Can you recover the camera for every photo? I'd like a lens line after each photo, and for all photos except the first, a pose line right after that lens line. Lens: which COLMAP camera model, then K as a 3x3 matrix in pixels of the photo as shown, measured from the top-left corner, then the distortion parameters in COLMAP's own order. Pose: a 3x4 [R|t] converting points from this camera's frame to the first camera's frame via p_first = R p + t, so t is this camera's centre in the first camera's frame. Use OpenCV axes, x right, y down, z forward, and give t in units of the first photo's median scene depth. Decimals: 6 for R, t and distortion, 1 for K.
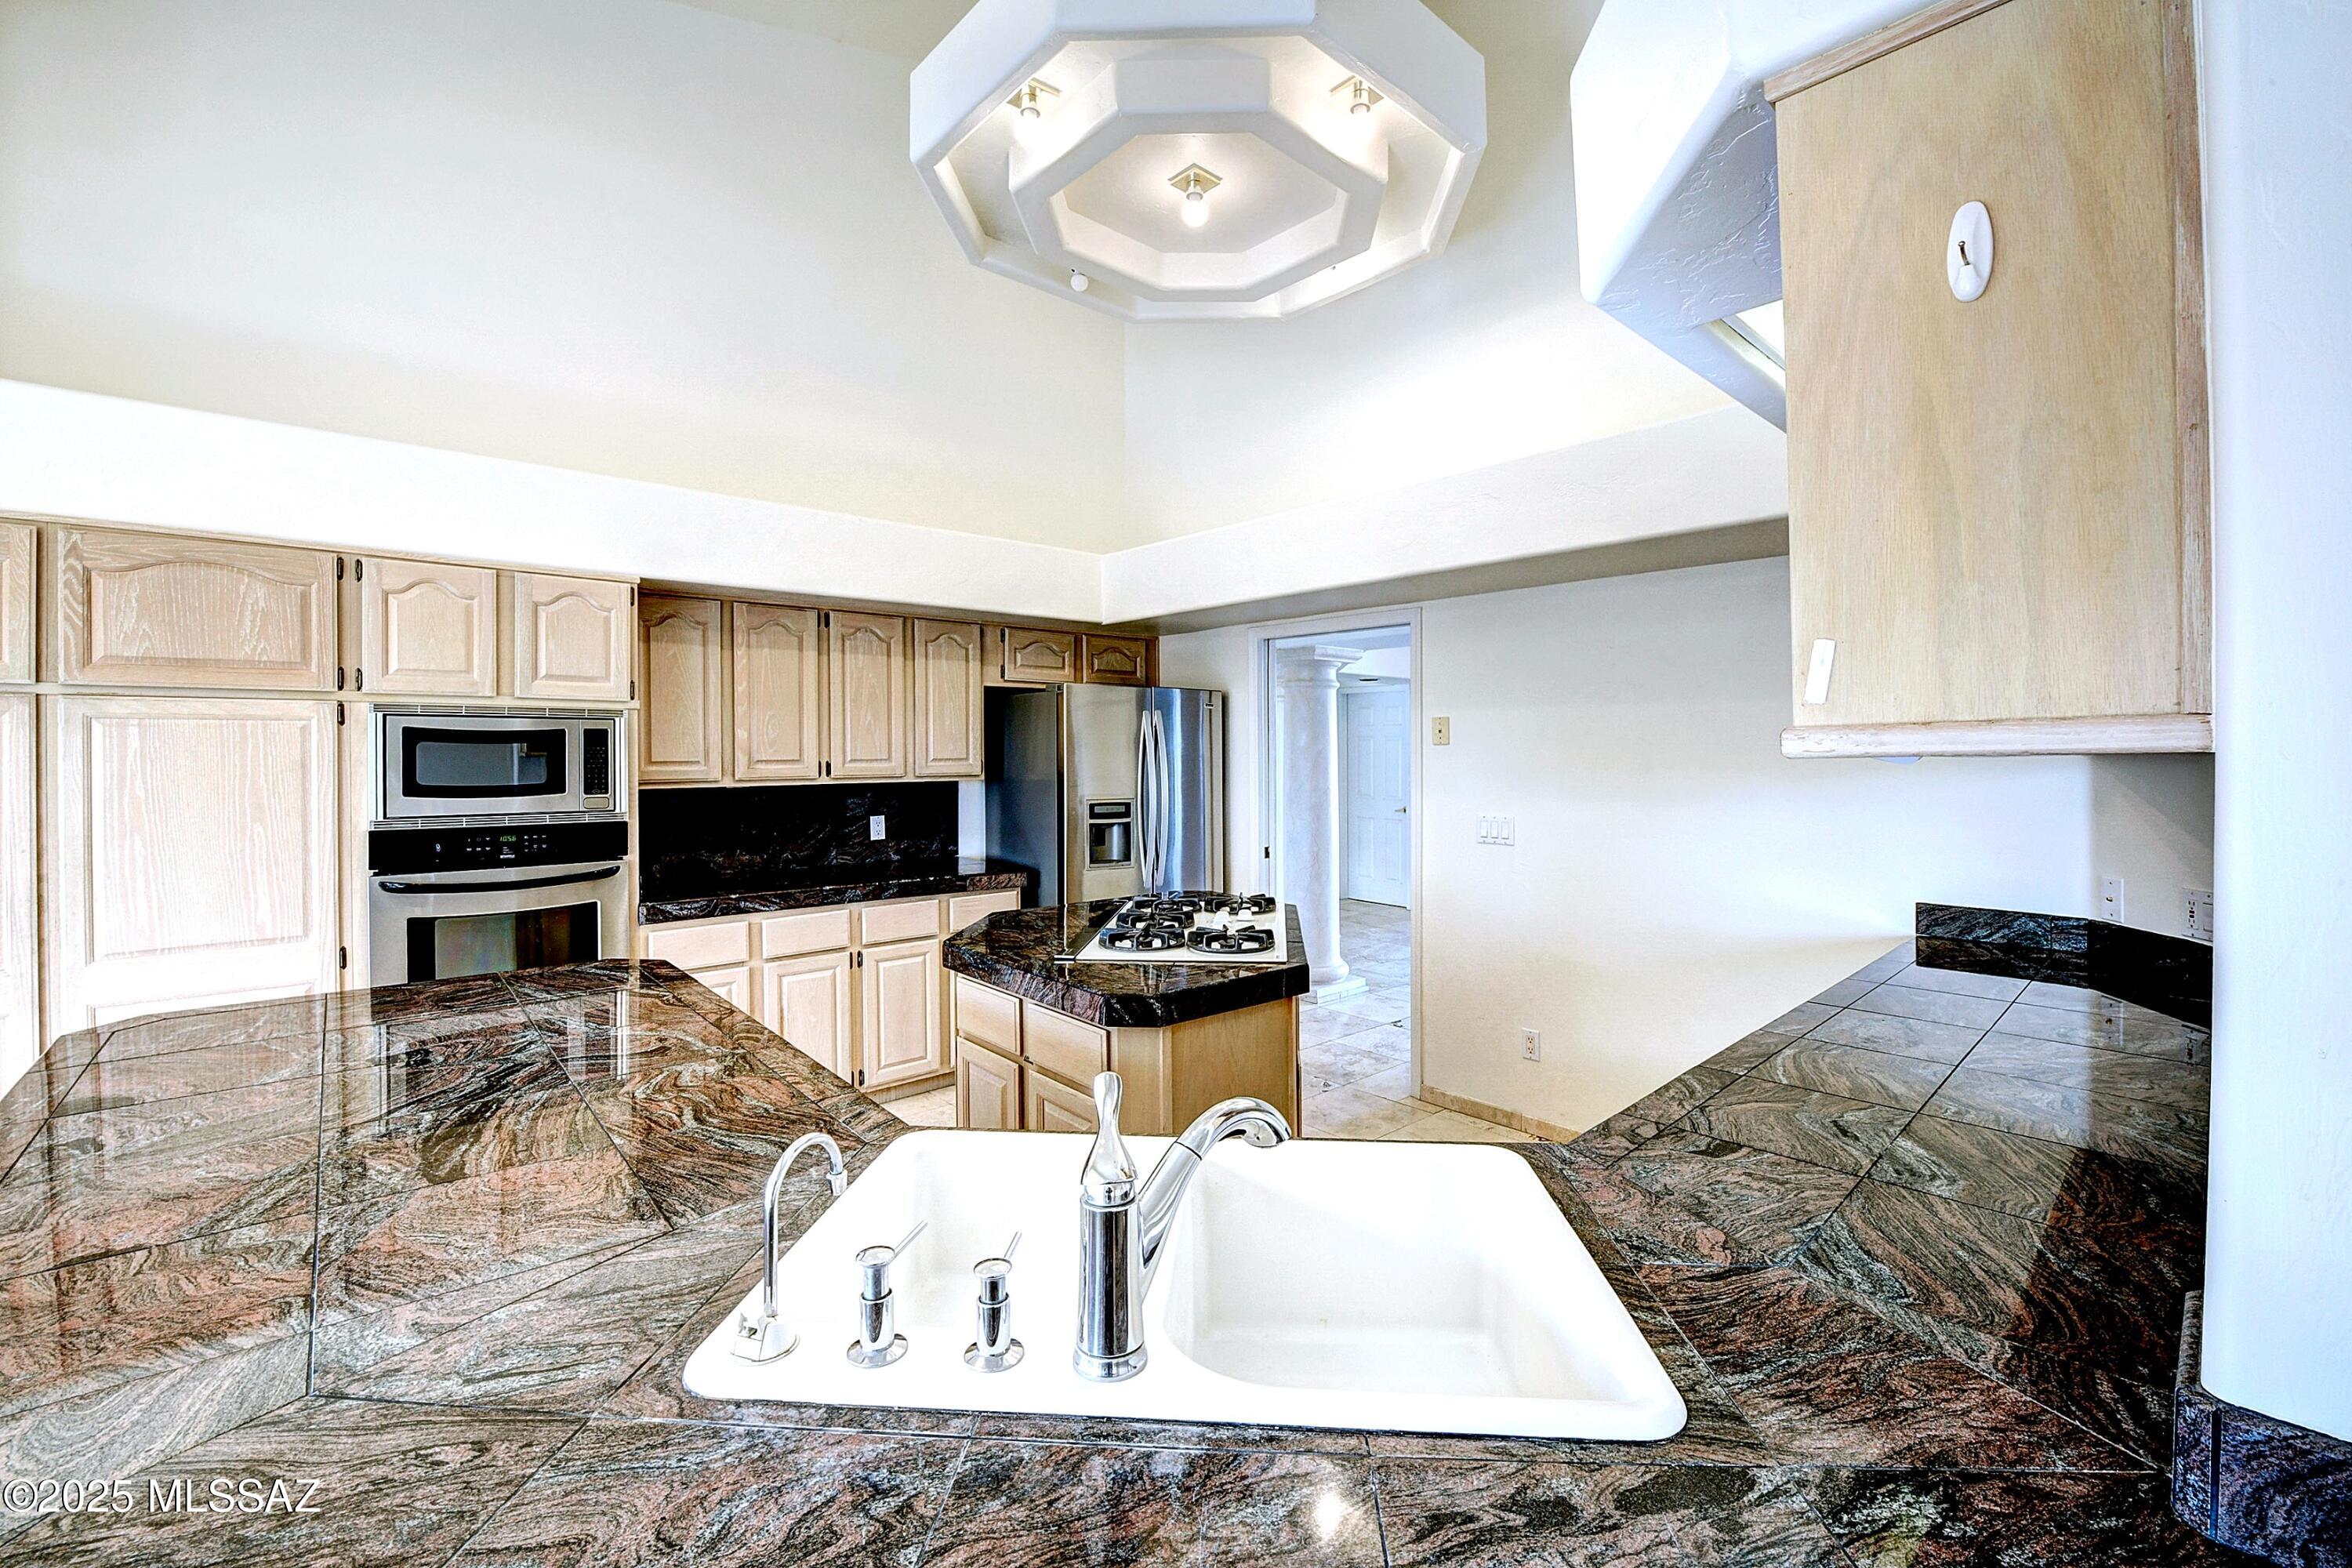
lens RADIAL K [[1002.7, 0, 1176.6], [0, 1002.7, 707.1], [0, 0, 1]] dist [-0.002509, -0.011112]
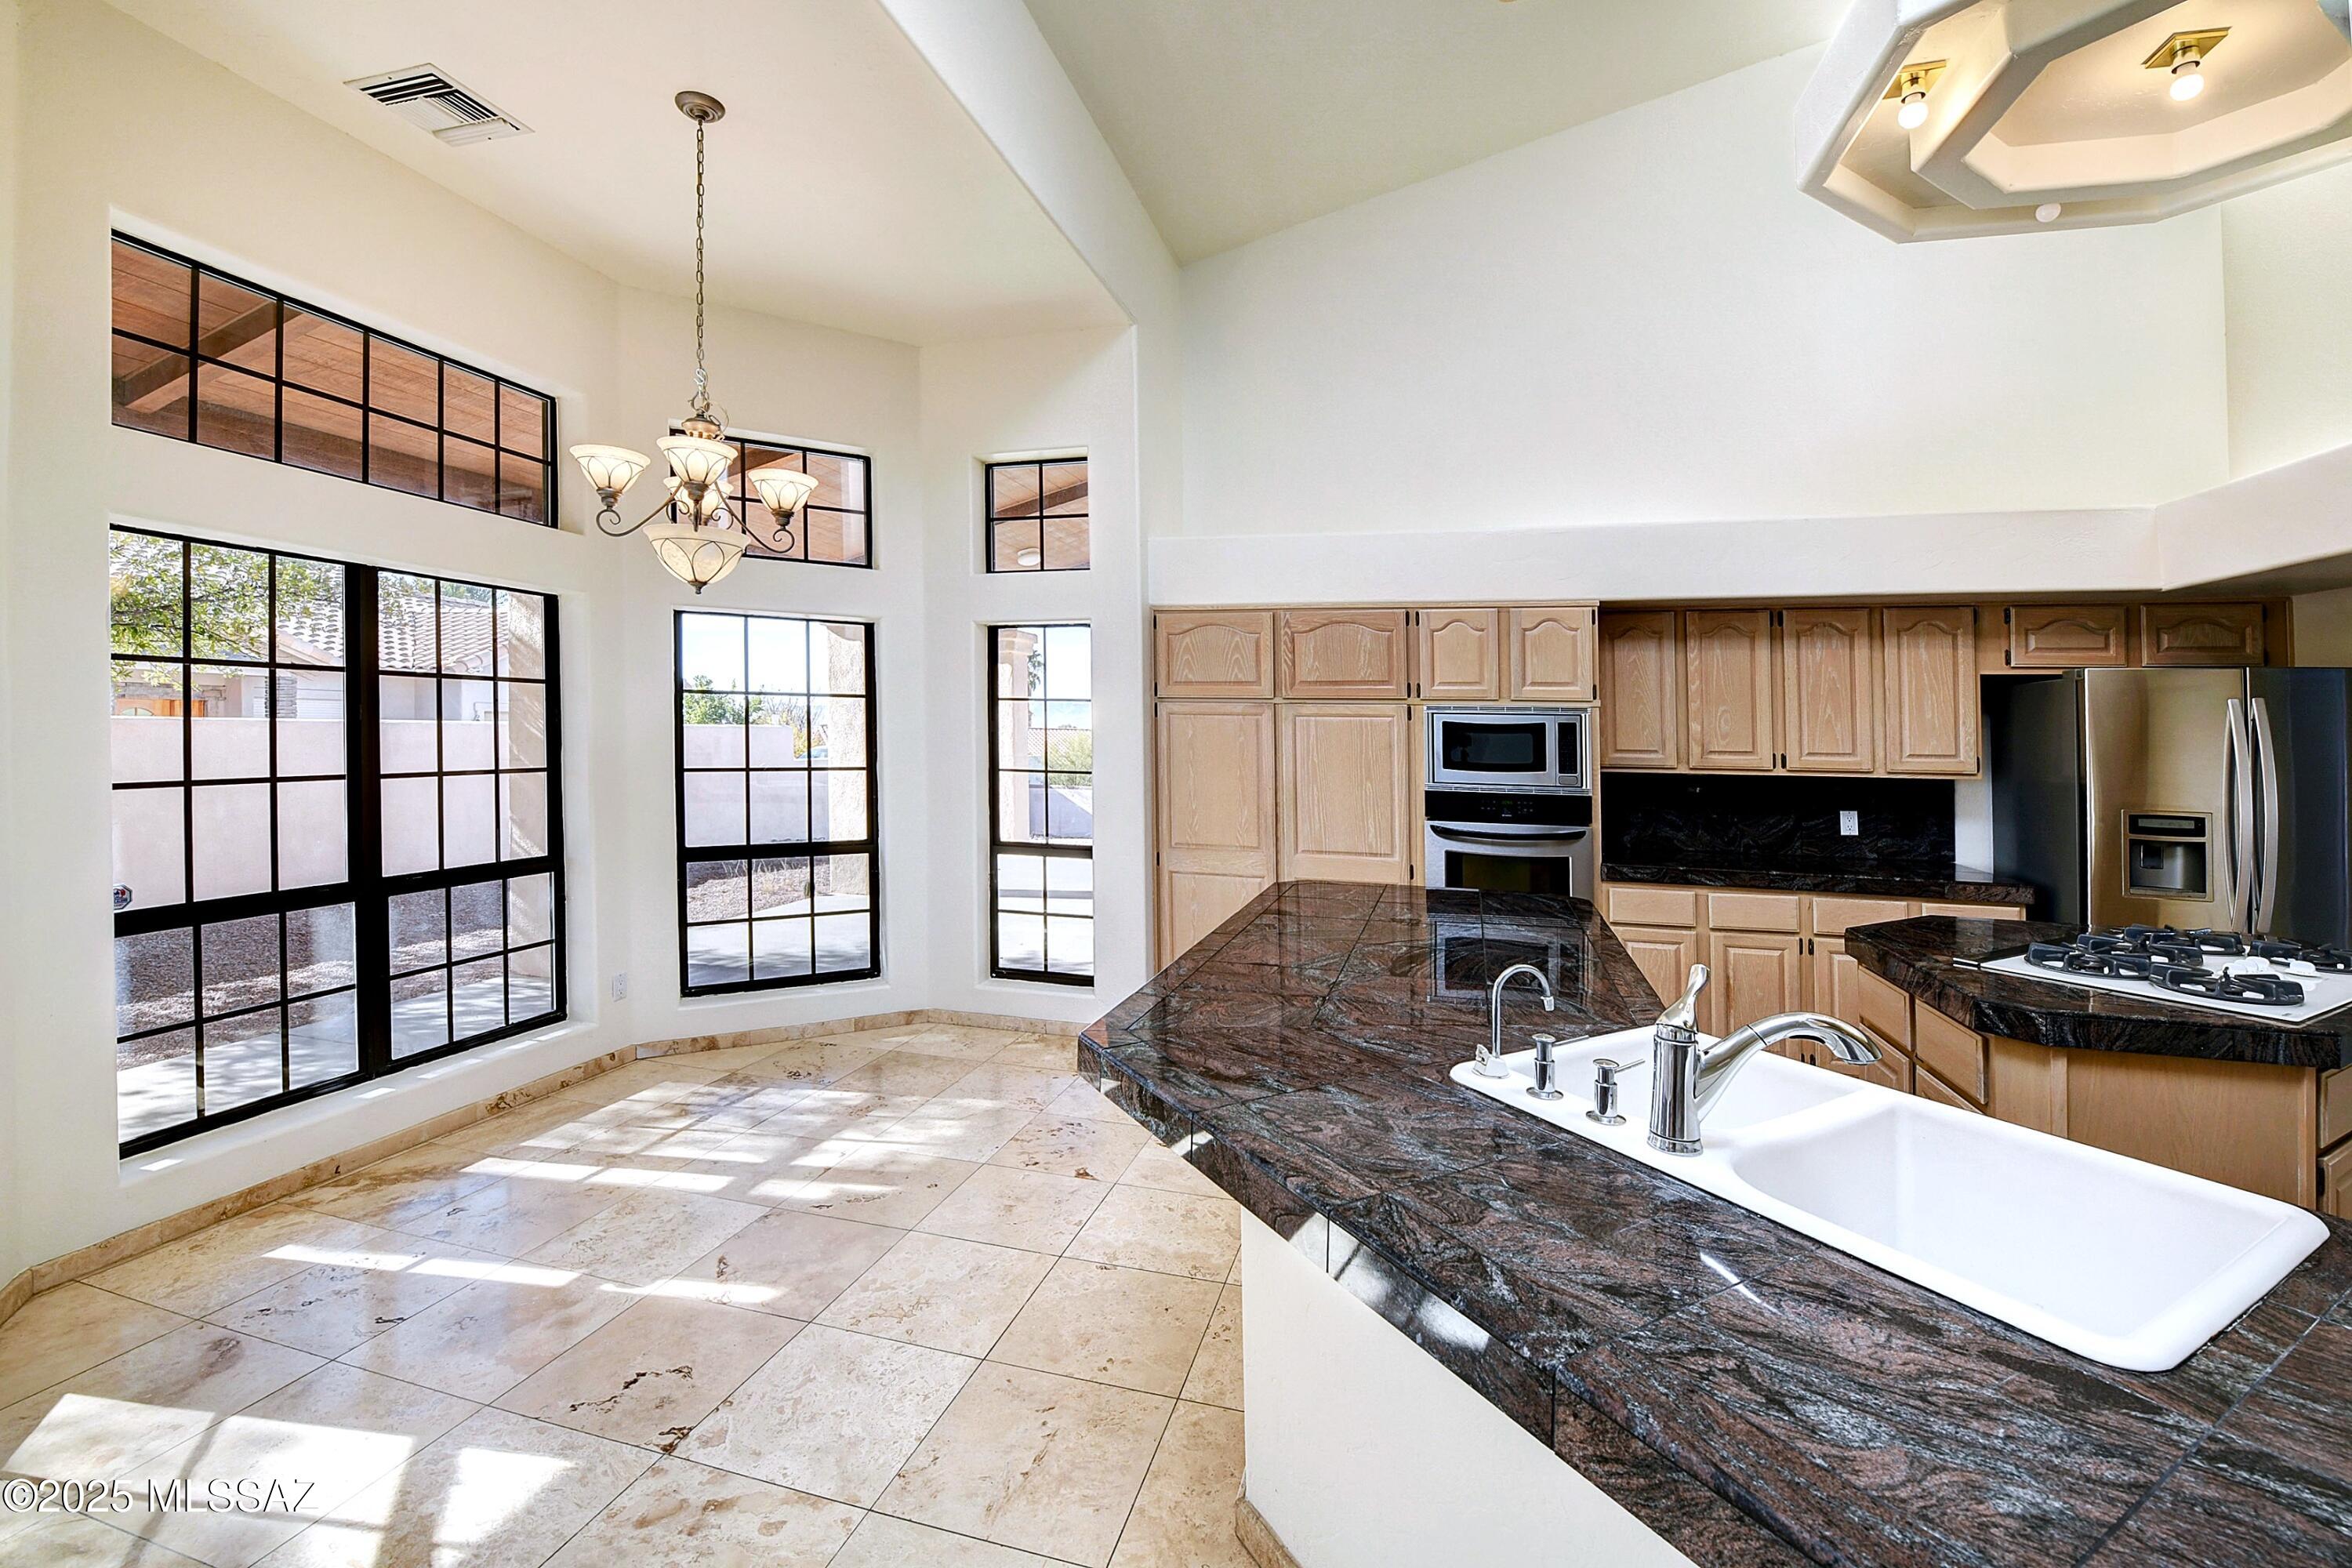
lens RADIAL K [[967.0, 0, 1124.0], [0, 967.0, 641.1], [0, 0, 1]] dist [-0.021437, -0.000042]
pose [[0.501183, -0.068539, -0.862623, 0.212649], [0.016987, 0.997446, -0.069382, -0.006941], [0.865175, 0.020120, 0.501067, -0.120638]]
